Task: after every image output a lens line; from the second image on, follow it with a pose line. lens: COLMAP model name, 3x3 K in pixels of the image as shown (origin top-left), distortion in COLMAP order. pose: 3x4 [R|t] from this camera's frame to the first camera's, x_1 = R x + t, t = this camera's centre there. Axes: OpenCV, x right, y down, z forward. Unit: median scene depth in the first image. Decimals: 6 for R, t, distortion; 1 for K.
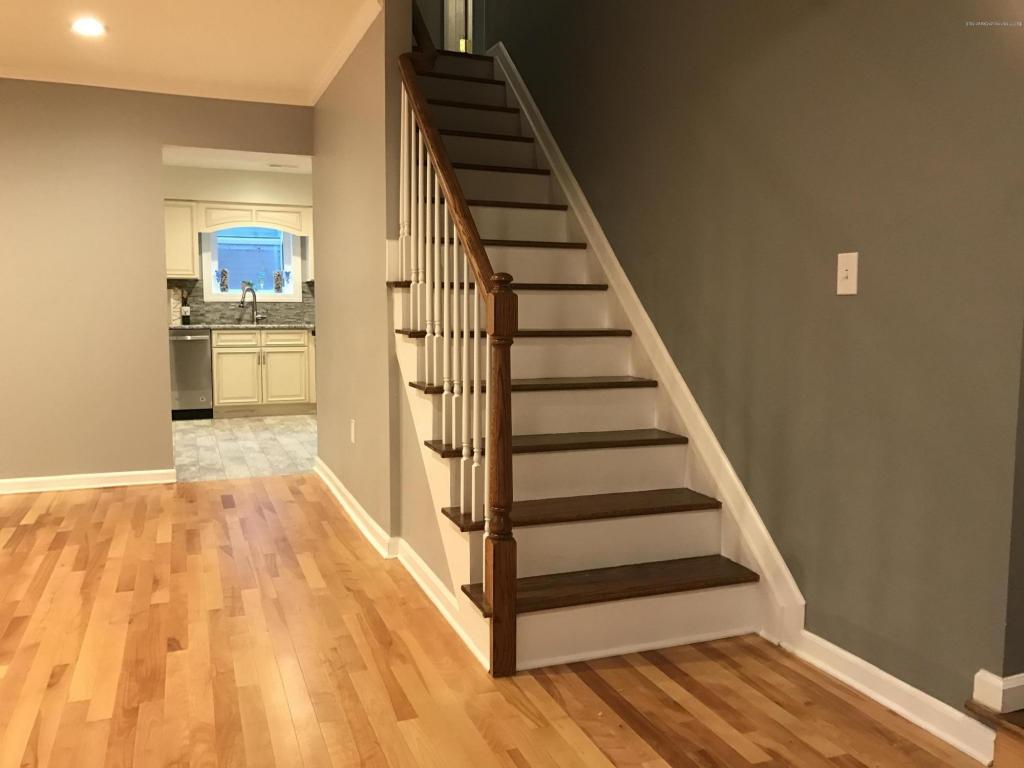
lens RADIAL K [[840.9, 0, 516.5], [0, 840.9, 376.3], [0, 0, 1]] dist [0.042321, -0.030544]
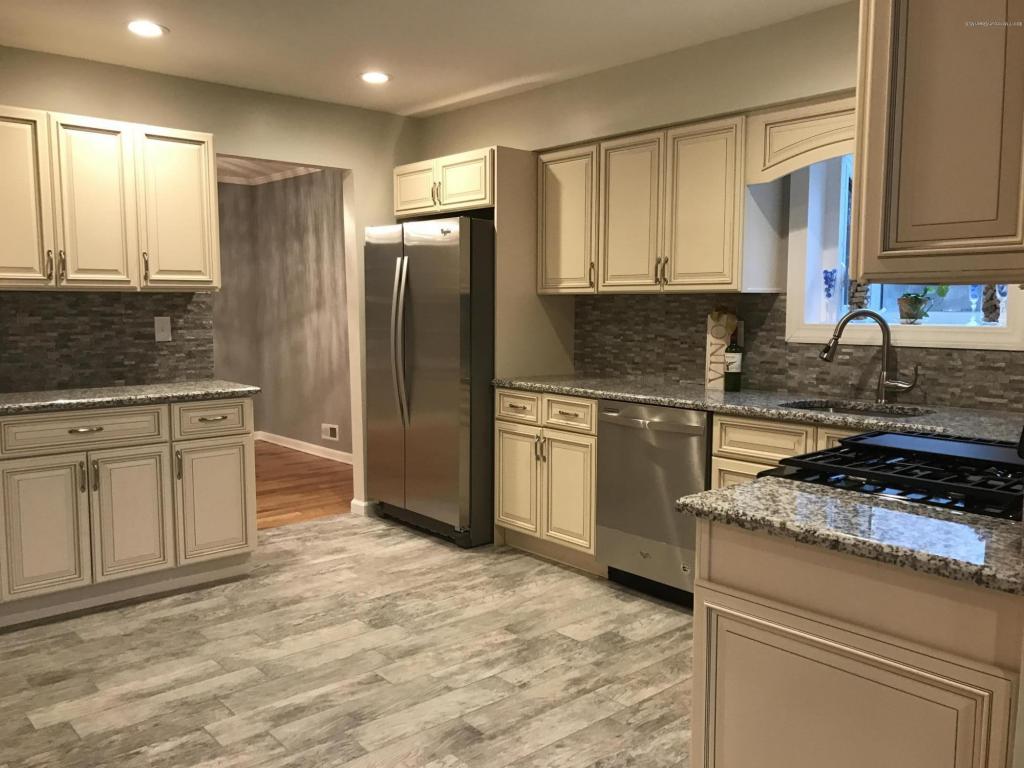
lens RADIAL K [[840.9, 0, 509.8], [0, 840.9, 381.0], [0, 0, 1]] dist [0.042321, -0.030544]
pose [[0.331032, 0.082913, -0.939970, 0.000846], [-0.084309, 0.994747, 0.058053, -0.081915], [0.939846, 0.060031, 0.336284, 0.717763]]
